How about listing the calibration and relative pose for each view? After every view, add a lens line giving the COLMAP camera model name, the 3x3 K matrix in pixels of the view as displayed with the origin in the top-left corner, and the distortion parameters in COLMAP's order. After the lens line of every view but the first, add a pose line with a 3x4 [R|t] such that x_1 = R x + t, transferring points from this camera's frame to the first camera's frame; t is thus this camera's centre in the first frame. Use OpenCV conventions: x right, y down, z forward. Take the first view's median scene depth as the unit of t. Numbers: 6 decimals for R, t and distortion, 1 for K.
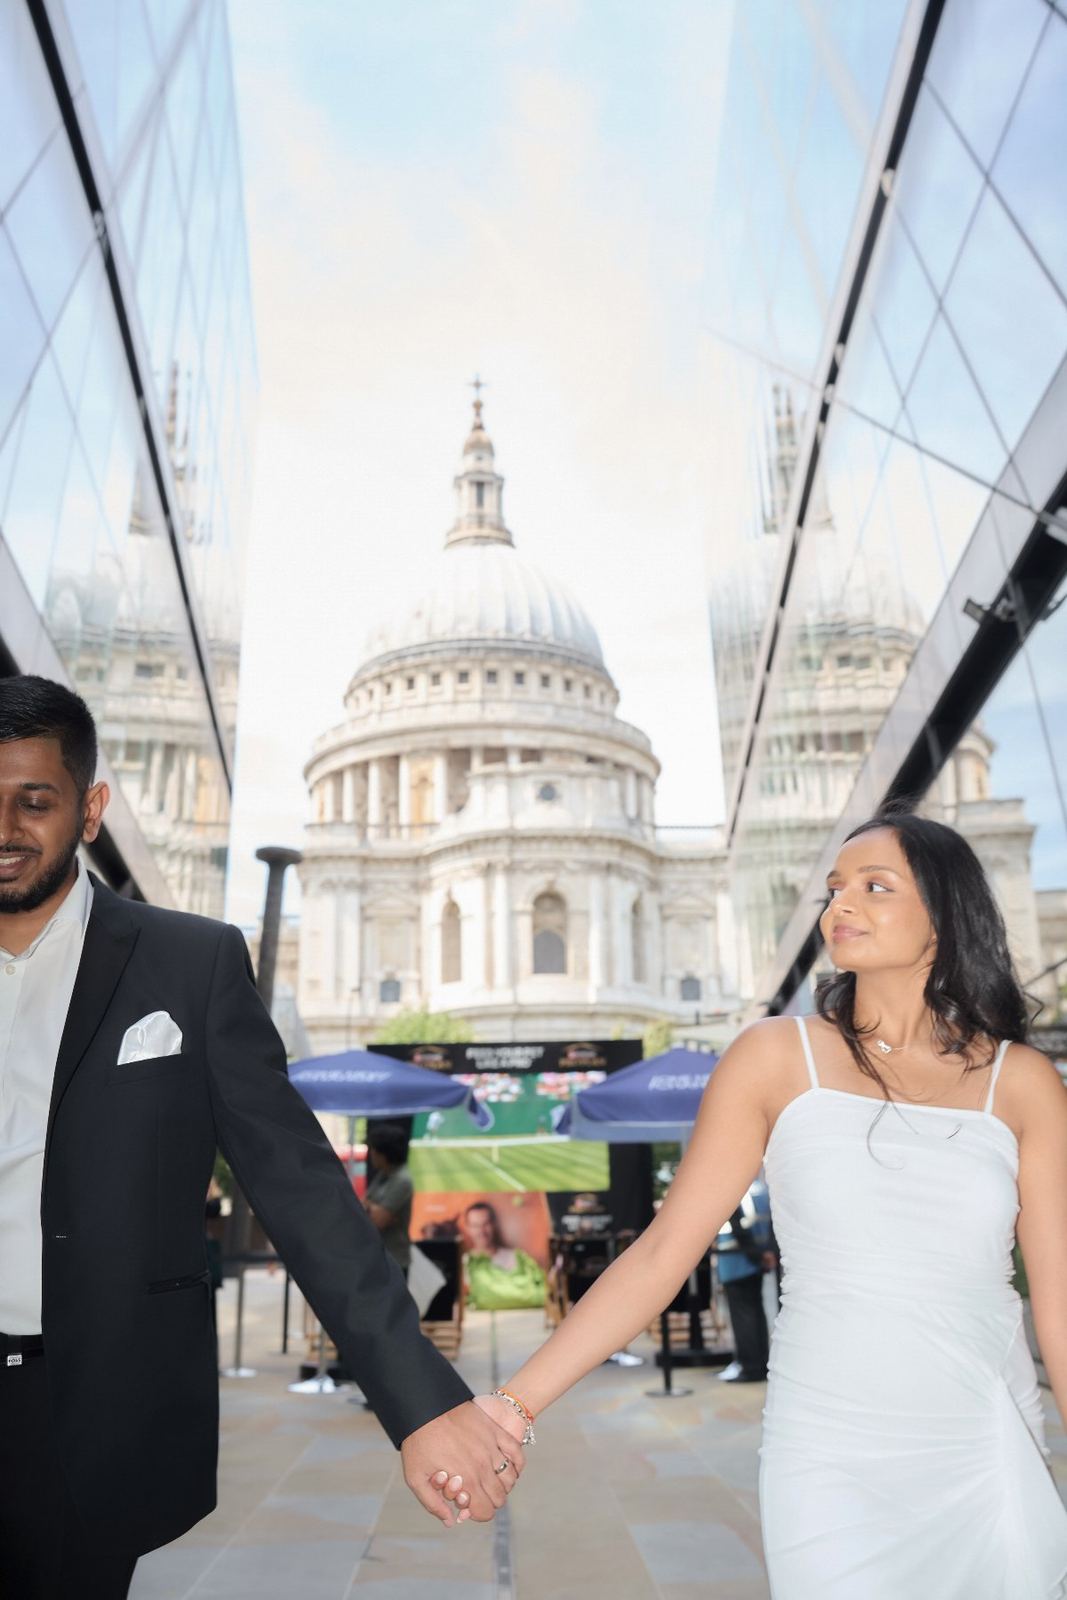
lens RADIAL K [[1840.0, 0, 533.5], [0, 1840.0, 800.0], [0, 0, 1]] dist [-0.030828, 0.015627]
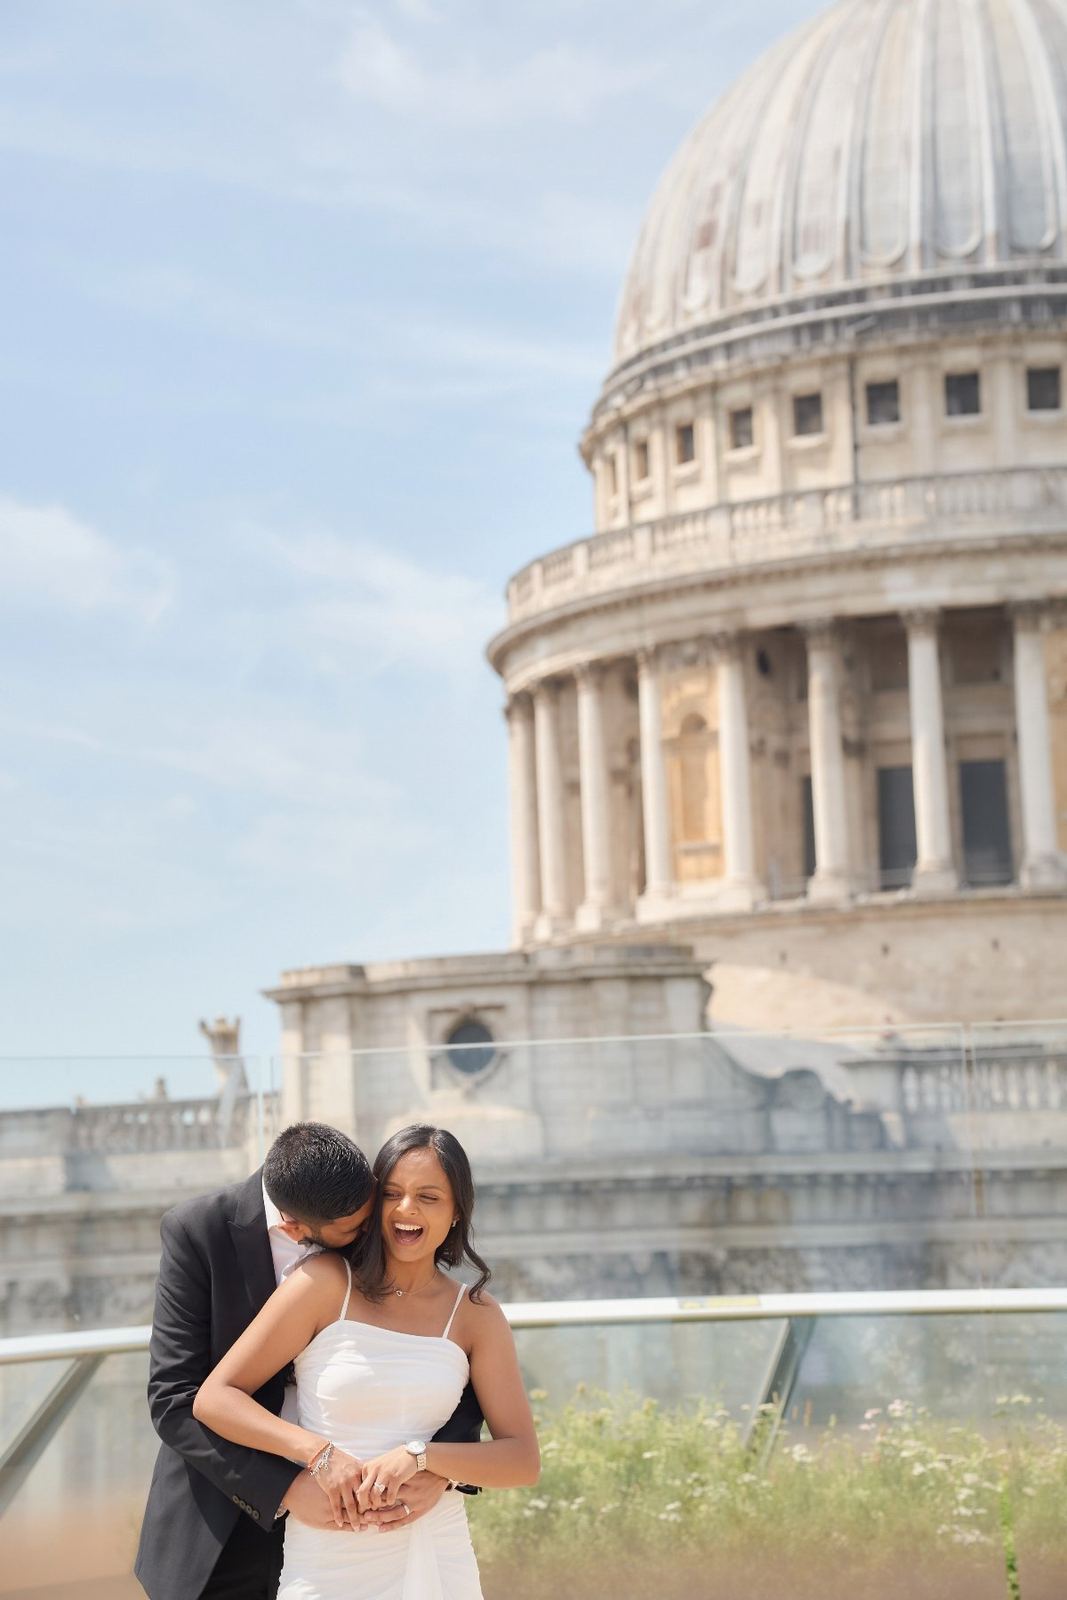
lens RADIAL K [[3560.9, 0, 533.5], [0, 3560.9, 800.0], [0, 0, 1]] dist [0.700406, 0.691820]
pose [[0.902839, -0.063606, -0.425248, 0.210758], [0.132339, 0.982095, 0.134072, -0.094138], [0.409106, -0.177322, 0.895092, 0.326531]]
